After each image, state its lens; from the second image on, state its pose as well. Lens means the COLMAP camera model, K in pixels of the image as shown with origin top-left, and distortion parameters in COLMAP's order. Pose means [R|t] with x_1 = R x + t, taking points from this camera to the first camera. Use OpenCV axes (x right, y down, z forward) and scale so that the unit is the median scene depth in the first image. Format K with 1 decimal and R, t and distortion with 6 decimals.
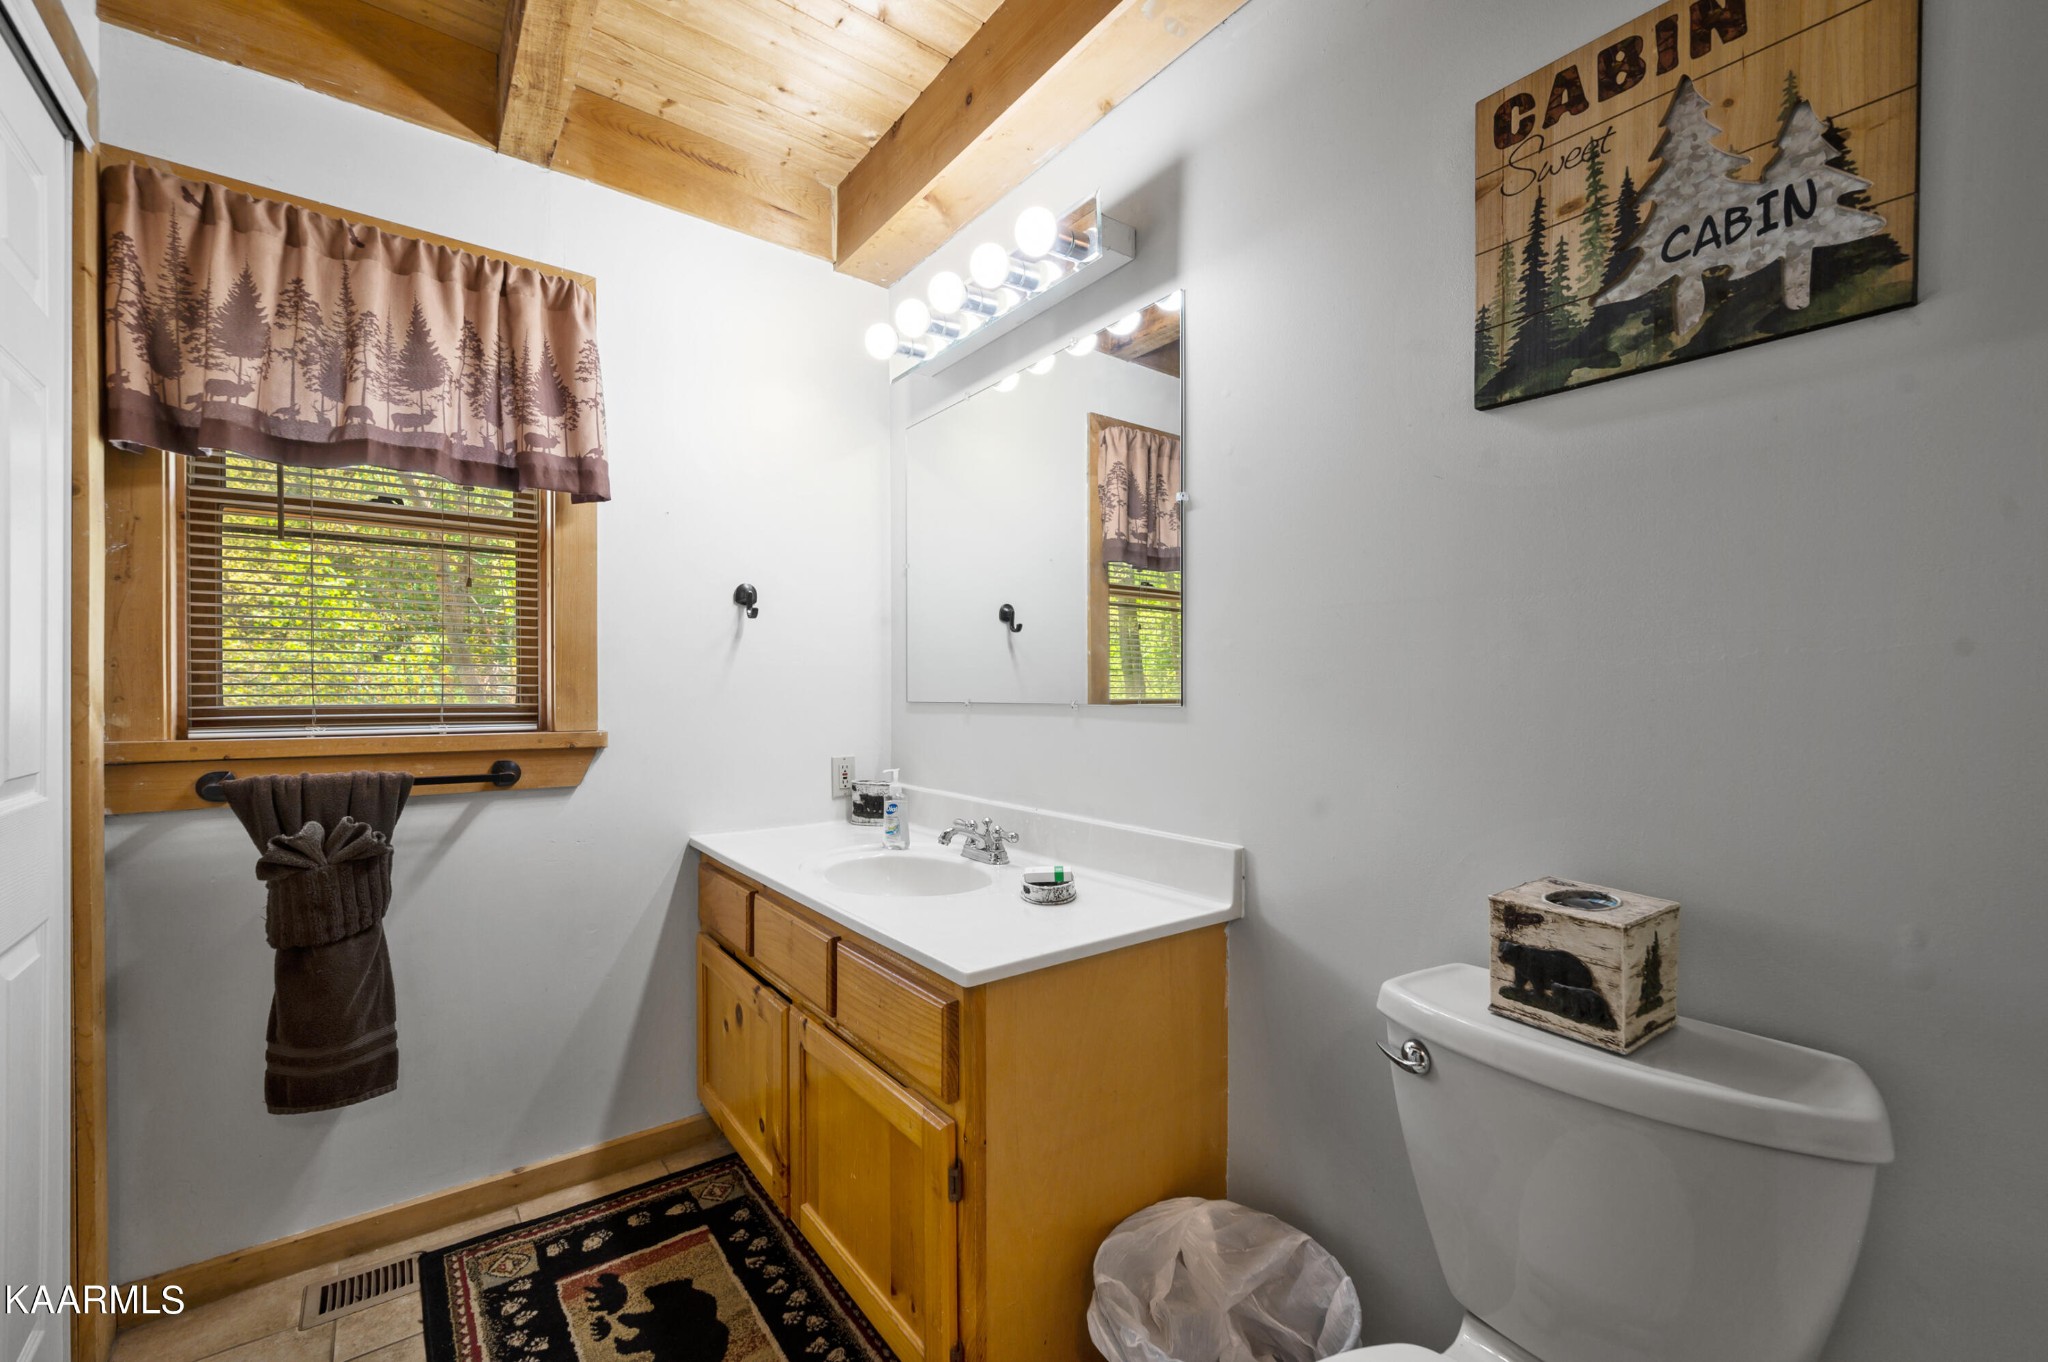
lens RADIAL K [[836.2, 0, 1014.8], [0, 836.2, 696.5], [0, 0, 1]] dist [-0.000480, 0.000094]
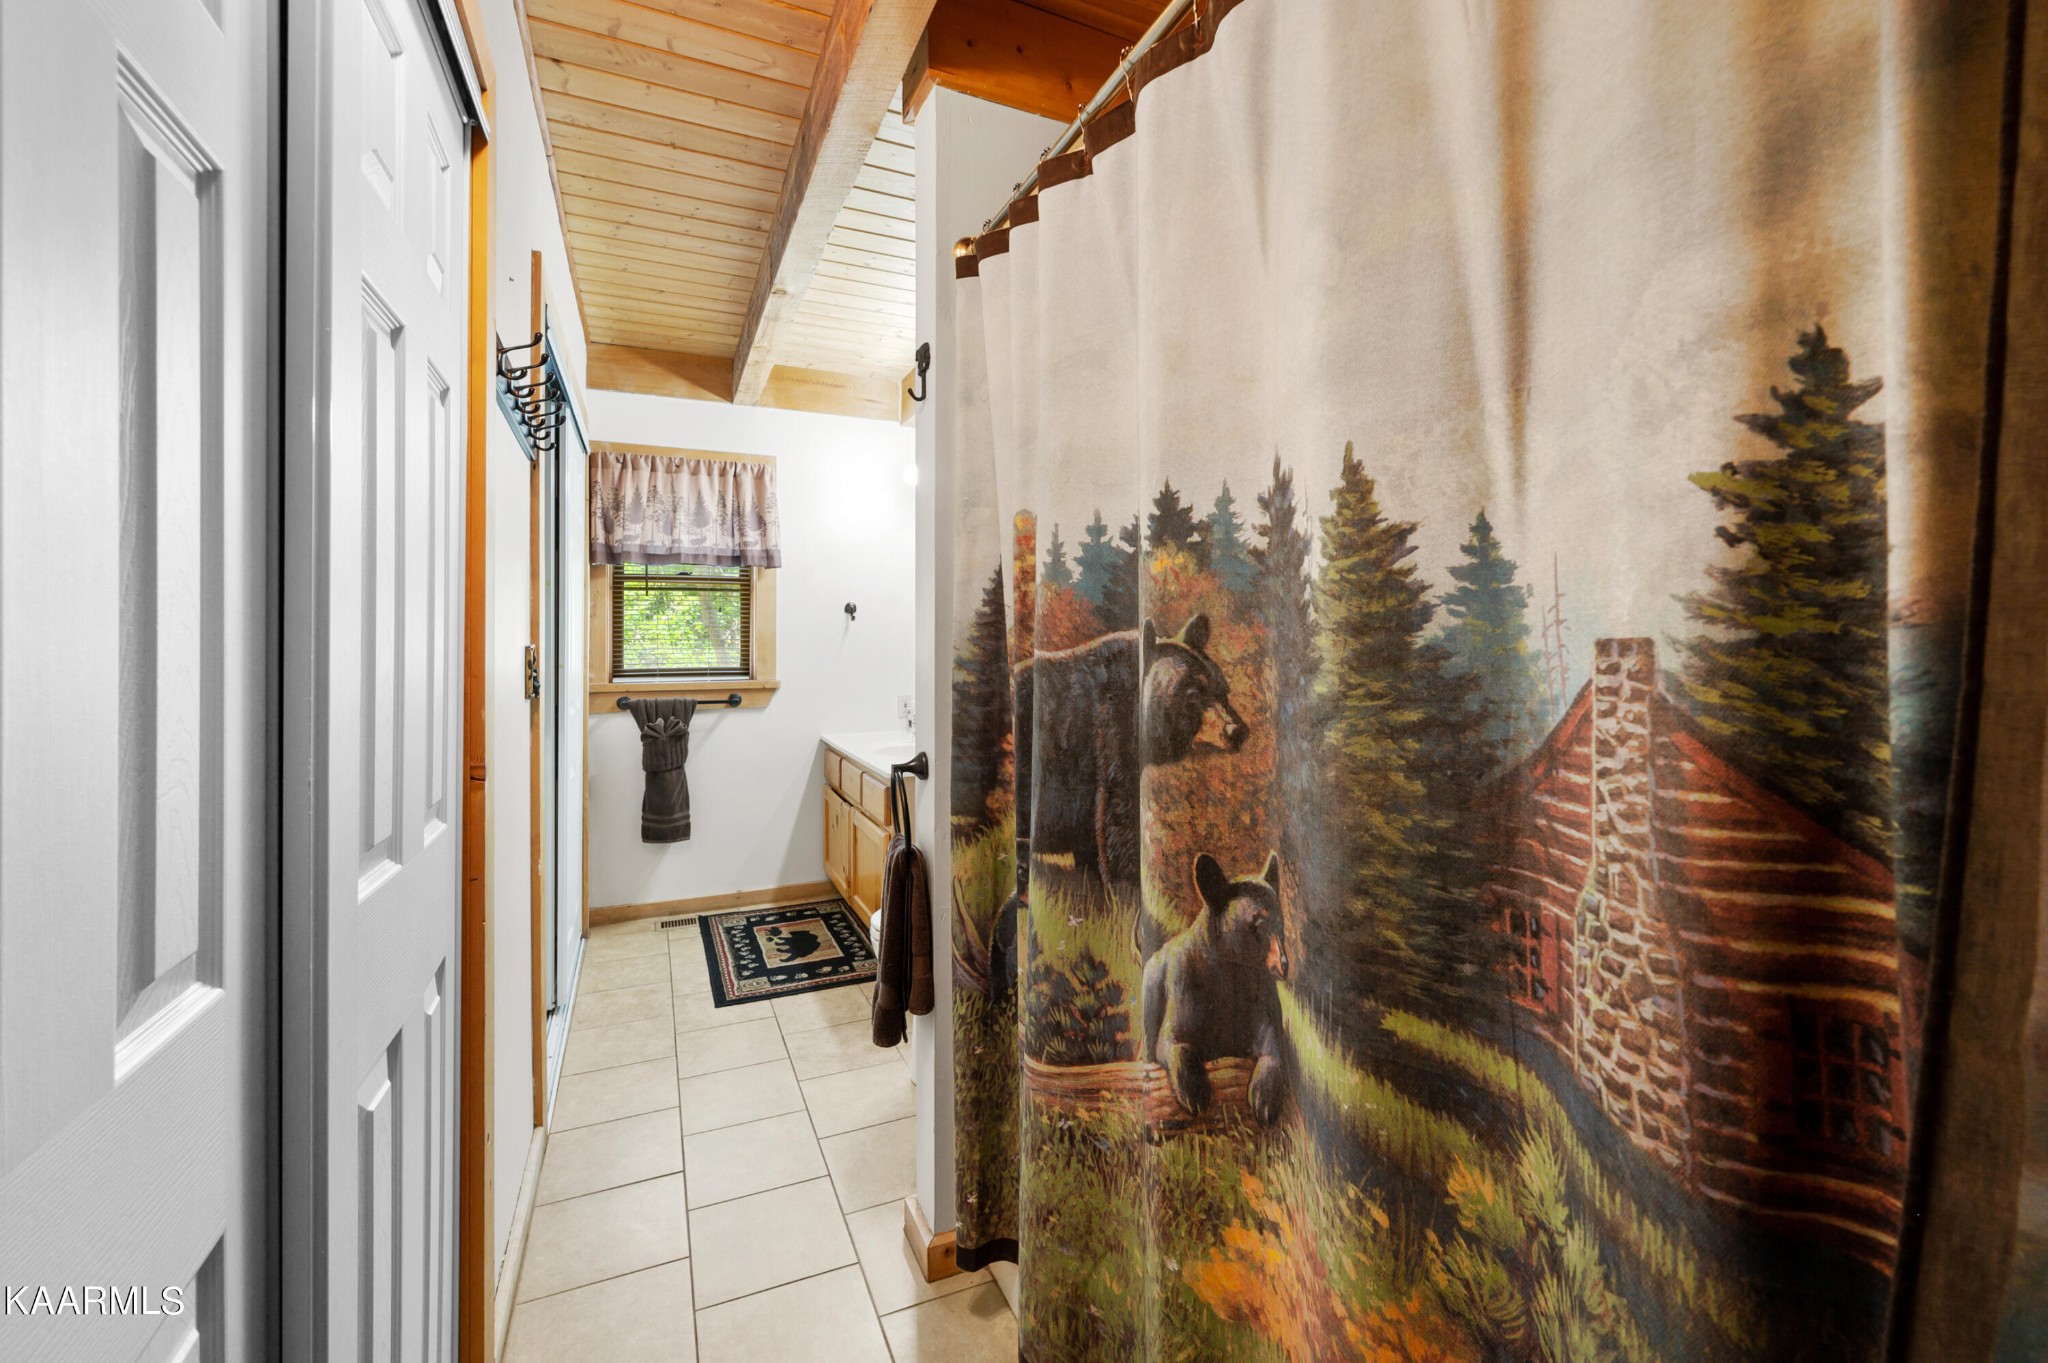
lens RADIAL K [[852.3, 0, 1033.6], [0, 852.3, 626.3], [0, 0, 1]] dist [-0.000028, 0.000123]
pose [[0.976143, -0.004701, -0.217079, 0.669004], [0.001299, 0.999874, -0.015810, -0.066032], [0.217126, 0.015150, 0.976026, -1.055729]]
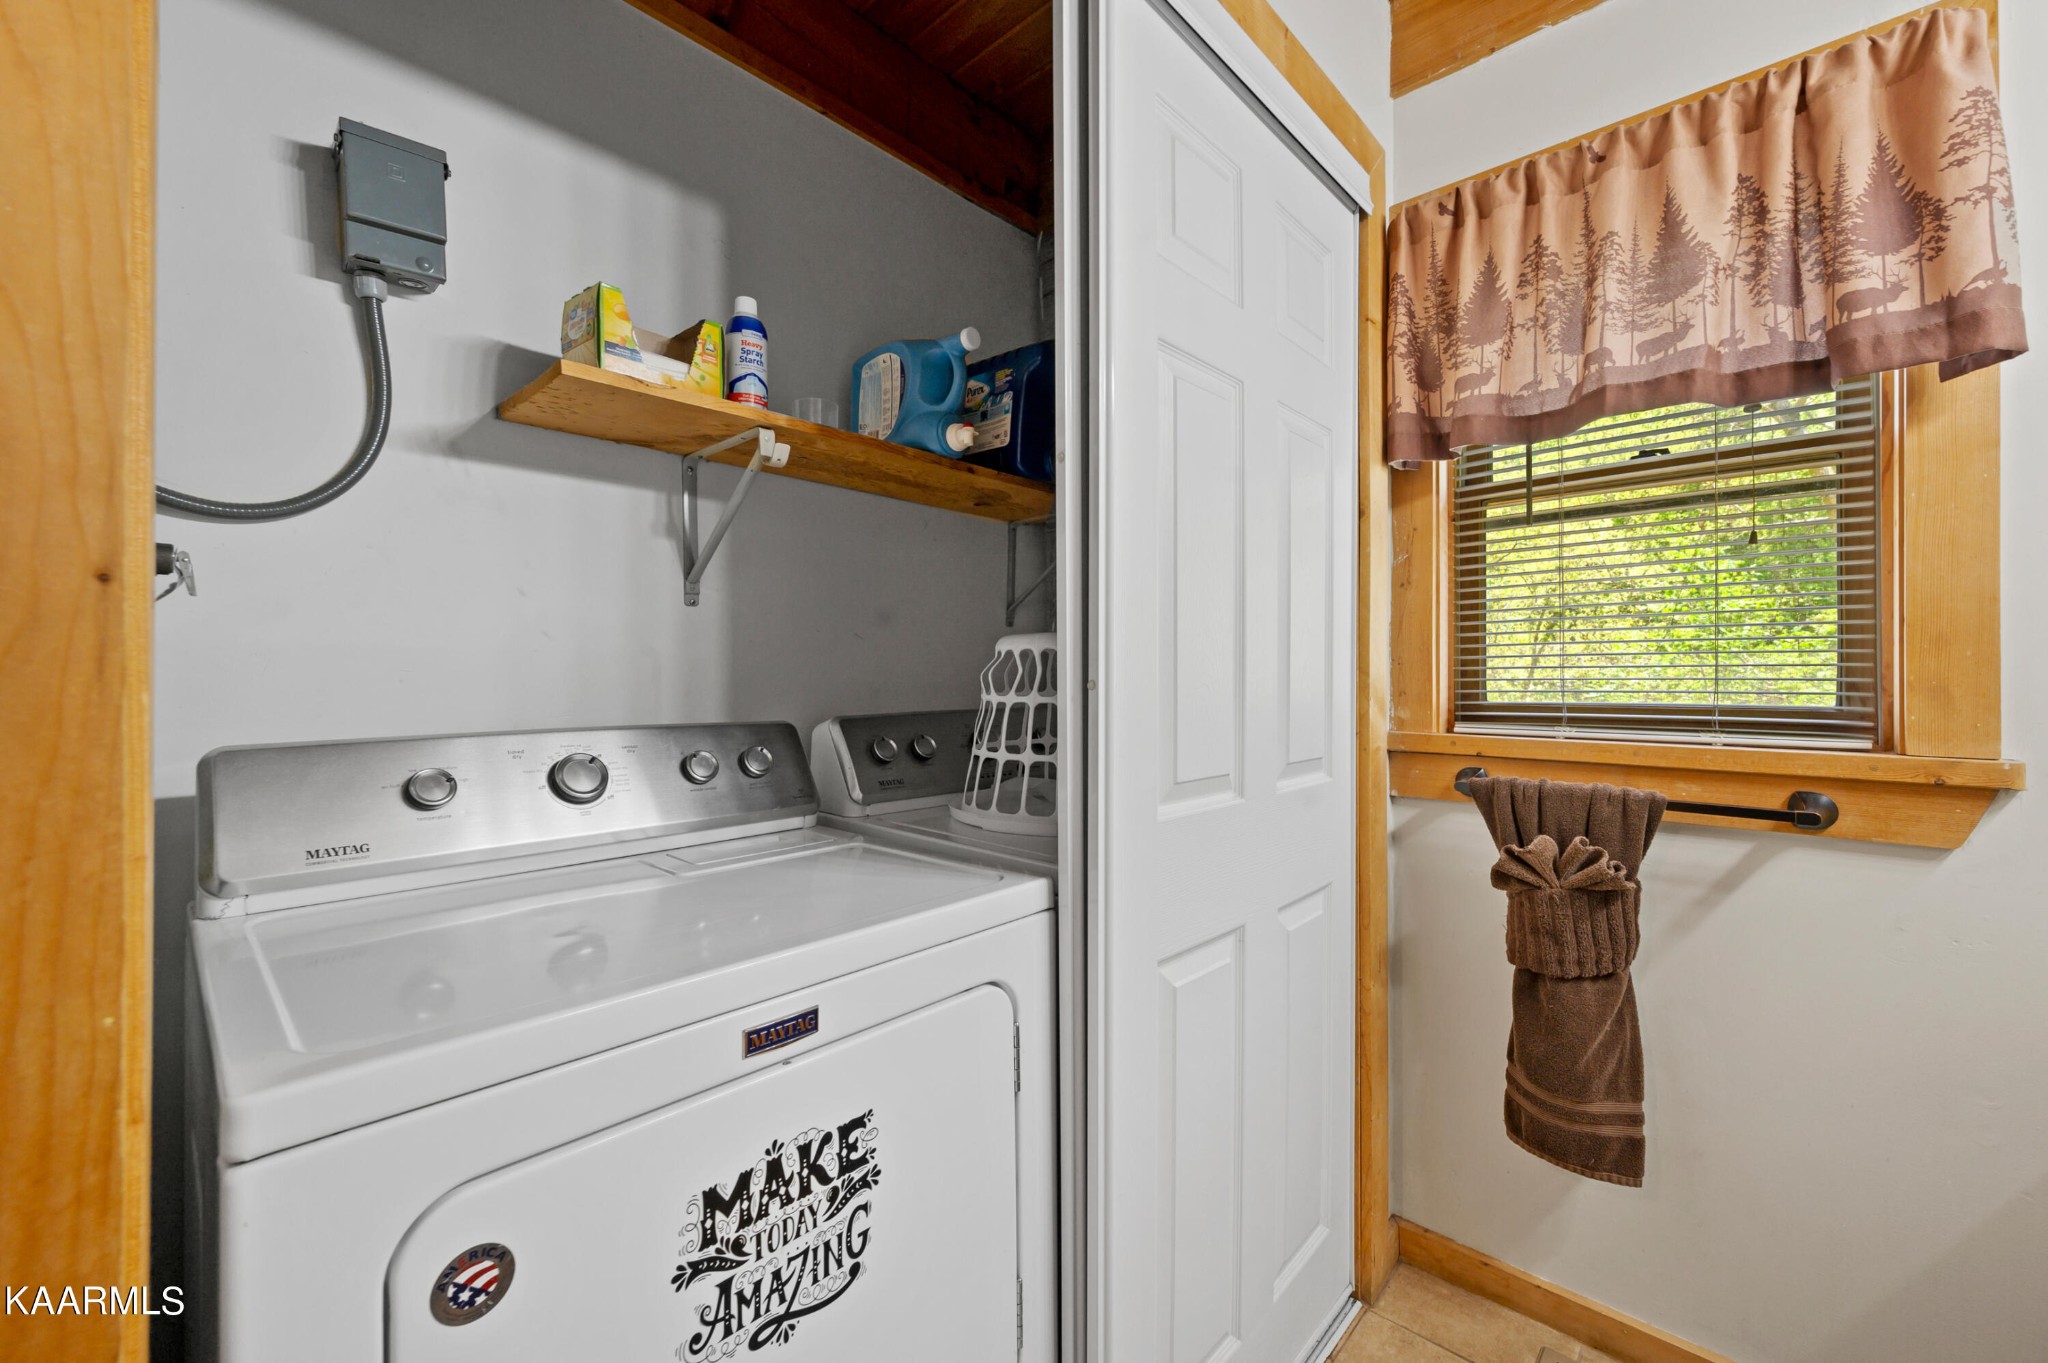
lens RADIAL K [[824.2, 0, 1020.5], [0, 824.2, 673.7], [0, 0, 1]] dist [-0.008568, 0.002065]
pose [[0.170467, -0.000578, -0.985363, -0.069794], [-0.002389, 0.999997, -0.001000, -0.019405], [0.985360, 0.002525, 0.170465, 0.284086]]
